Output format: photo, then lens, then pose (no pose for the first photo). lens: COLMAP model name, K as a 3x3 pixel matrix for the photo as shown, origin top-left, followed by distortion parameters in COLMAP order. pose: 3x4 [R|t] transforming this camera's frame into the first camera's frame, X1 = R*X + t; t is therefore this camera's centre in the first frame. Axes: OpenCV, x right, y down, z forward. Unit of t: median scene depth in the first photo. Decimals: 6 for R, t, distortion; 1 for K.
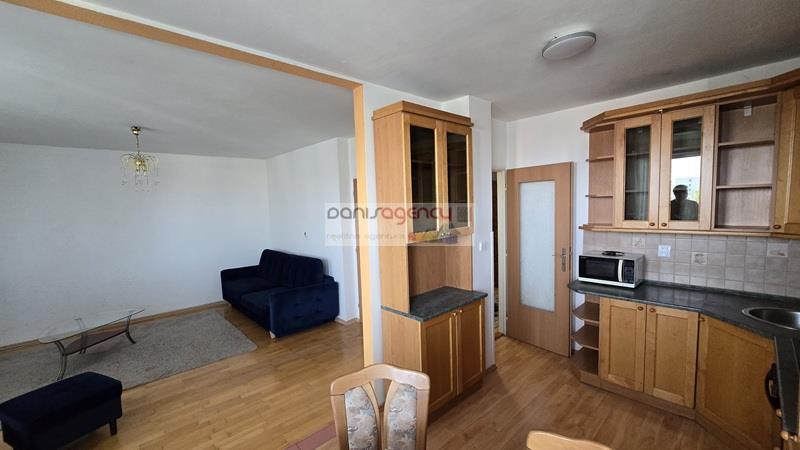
lens RADIAL K [[328.0, 0, 399.5], [0, 328.0, 233.2], [0, 0, 1]] dist [-0.004010, 0.000243]
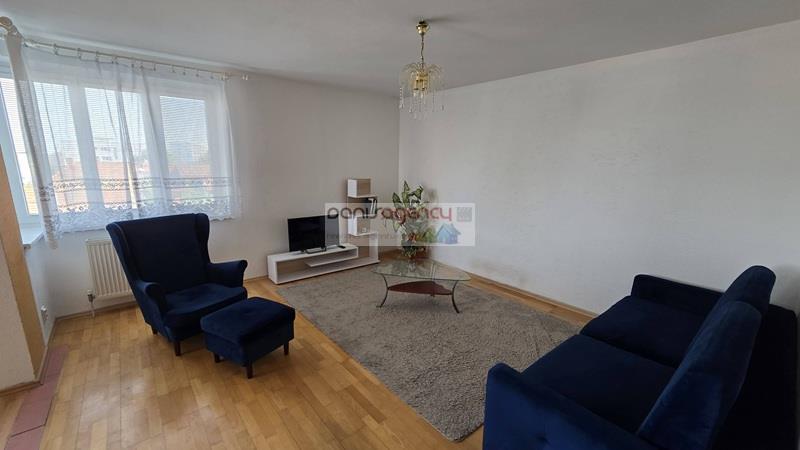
lens RADIAL K [[328.0, 0, 399.5], [0, 328.0, 233.2], [0, 0, 1]] dist [-0.004010, 0.000243]
pose [[-0.055423, 0.240715, -0.969012, -0.047996], [-0.099379, 0.964355, 0.245242, -0.081368], [0.993505, 0.109891, -0.029525, 1.293403]]
